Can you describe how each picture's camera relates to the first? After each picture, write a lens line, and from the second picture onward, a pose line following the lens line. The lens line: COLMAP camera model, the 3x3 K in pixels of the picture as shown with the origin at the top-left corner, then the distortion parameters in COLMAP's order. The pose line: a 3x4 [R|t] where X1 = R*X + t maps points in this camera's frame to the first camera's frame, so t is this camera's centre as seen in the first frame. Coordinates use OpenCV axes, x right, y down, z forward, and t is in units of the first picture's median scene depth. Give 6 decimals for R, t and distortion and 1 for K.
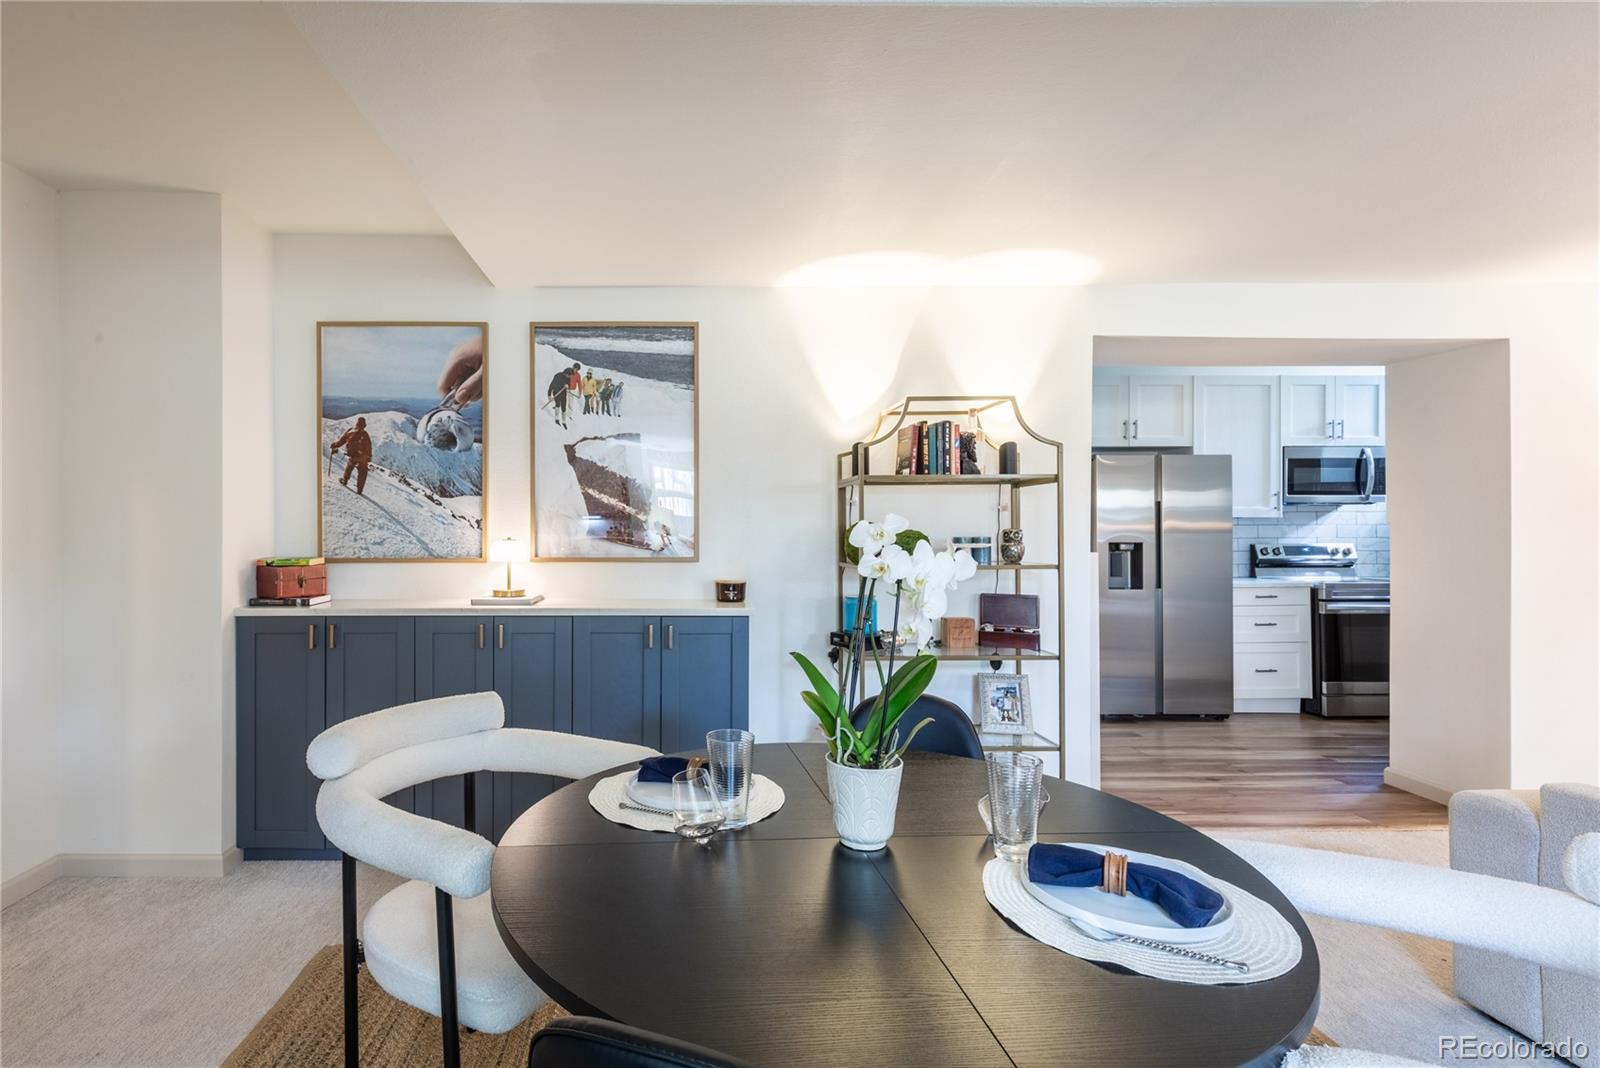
lens RADIAL K [[772.2, 0, 667.2], [0, 772.2, 522.7], [0, 0, 1]] dist [-0.001765, -0.003631]
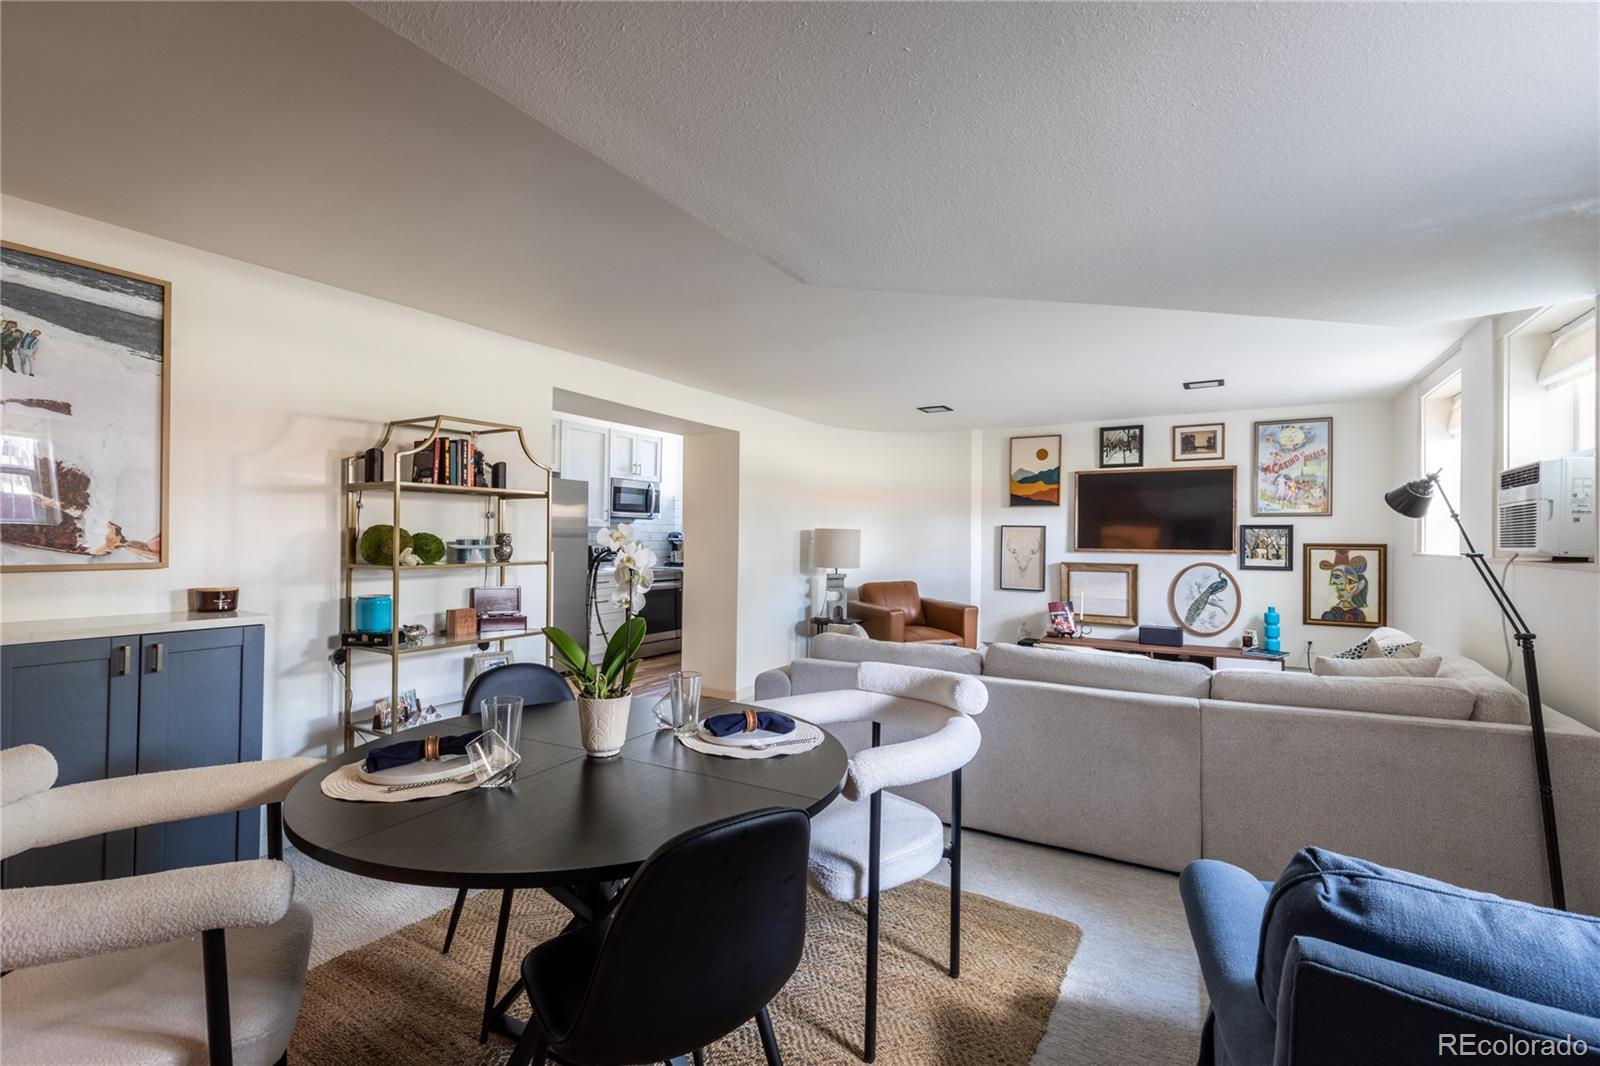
lens RADIAL K [[723.8, 0, 803.5], [0, 723.8, 529.0], [0, 0, 1]] dist [0.011448, -0.002824]
pose [[0.506439, 0.015625, 0.862134, -0.290515], [-0.017708, 0.999813, -0.007718, 0.001882], [-0.862094, -0.011358, 0.506621, 0.002761]]
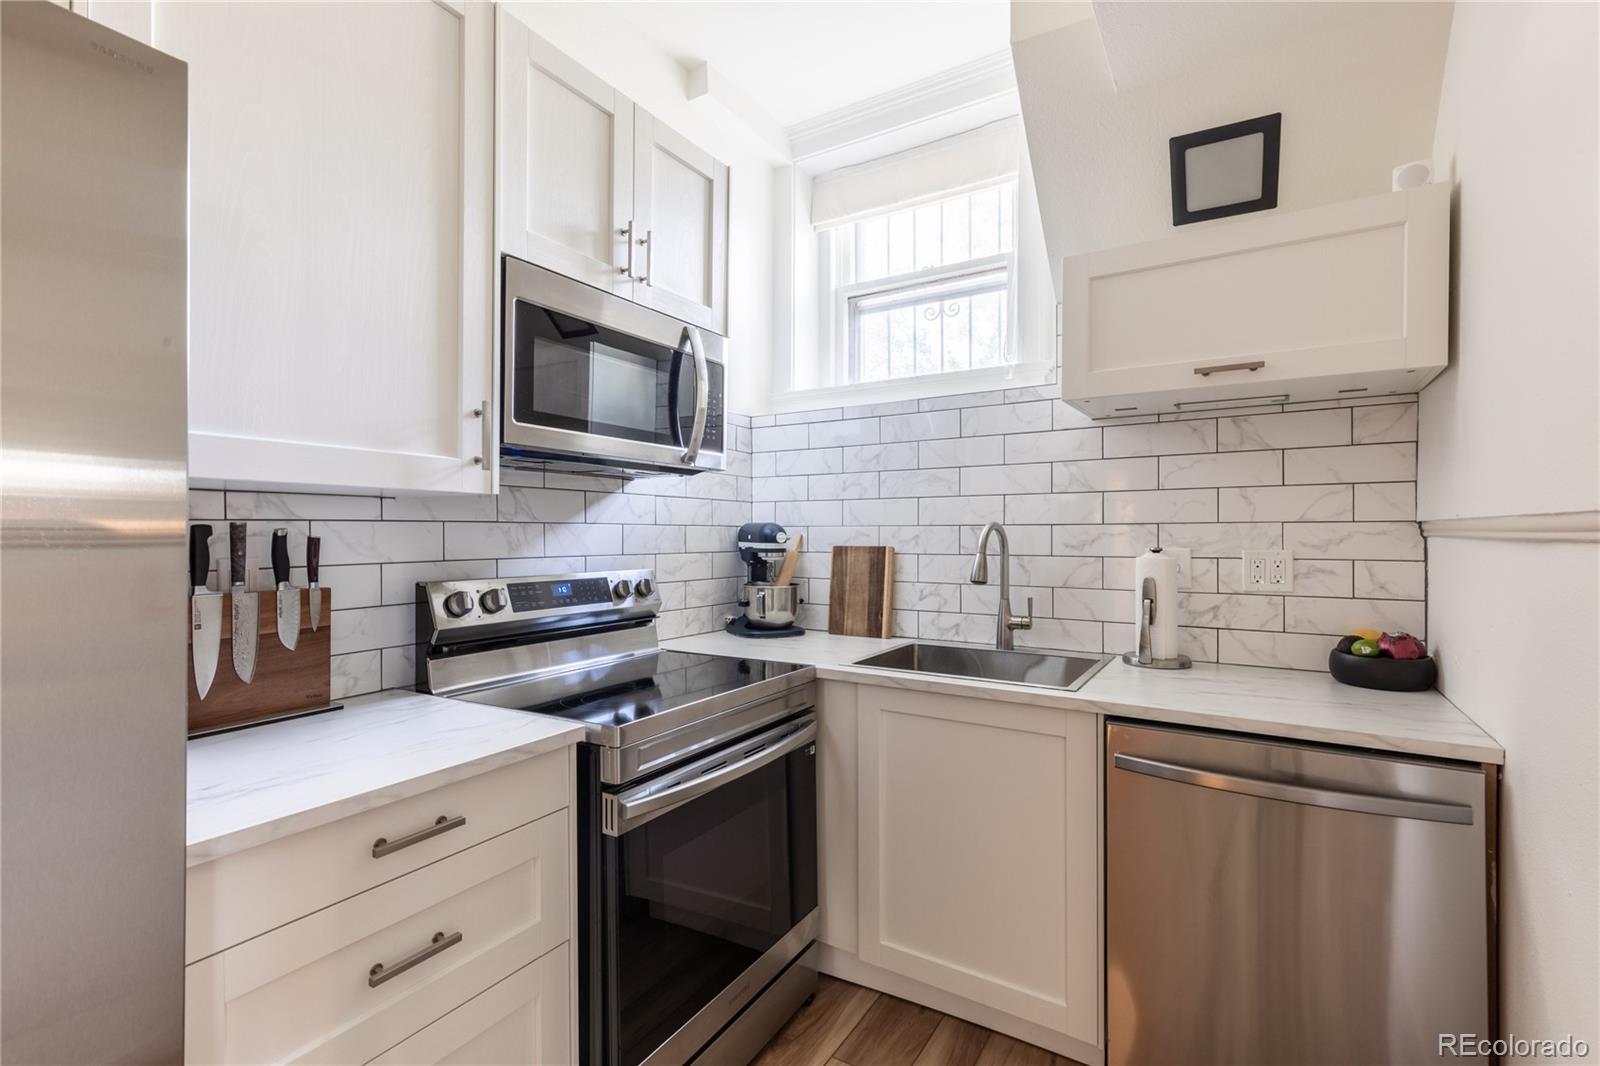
lens RADIAL K [[723.8, 0, 785.4], [0, 723.8, 534.5], [0, 0, 1]] dist [0.011448, -0.002824]
pose [[0.542862, -0.000139, 0.839822, 1.042659], [-0.009672, 0.999933, 0.006417, 0.008877], [-0.839766, -0.011606, 0.542824, 1.264038]]
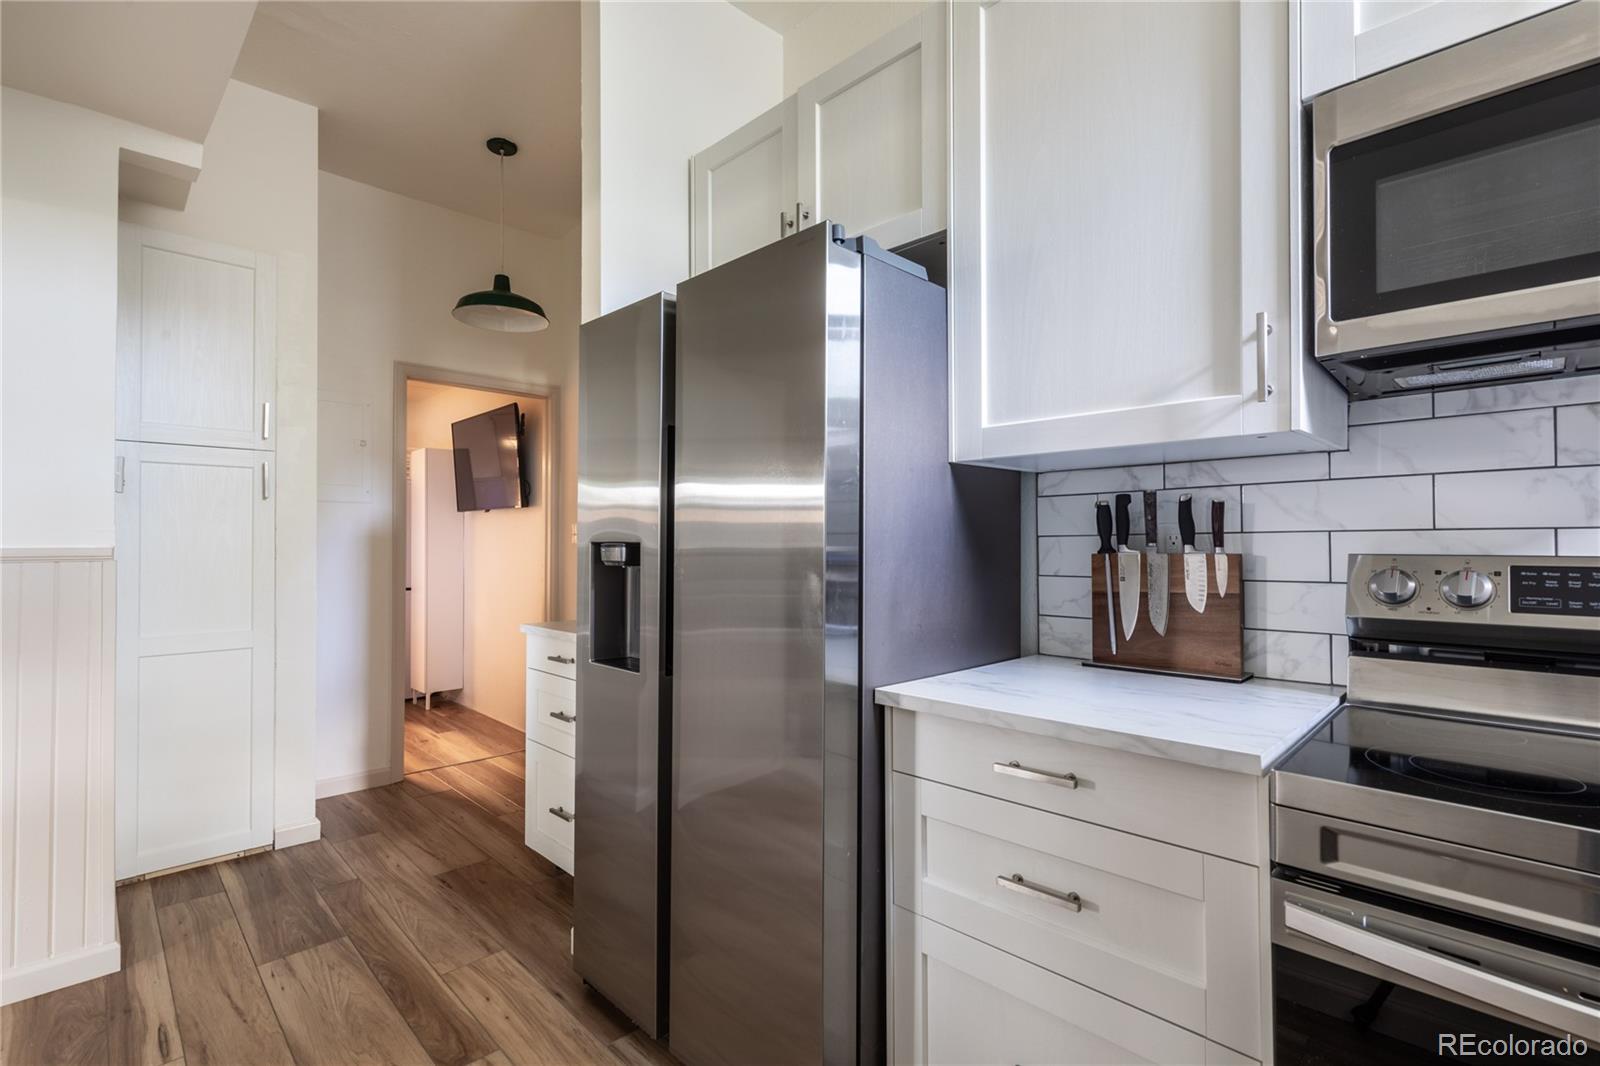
lens RADIAL K [[723.8, 0, 798.4], [0, 723.8, 536.2], [0, 0, 1]] dist [0.011448, -0.002824]
pose [[0.704774, -0.007085, -0.709396, 1.400163], [0.008944, 0.999959, -0.001101, 0.035864], [0.709375, -0.005569, 0.704809, 1.259572]]
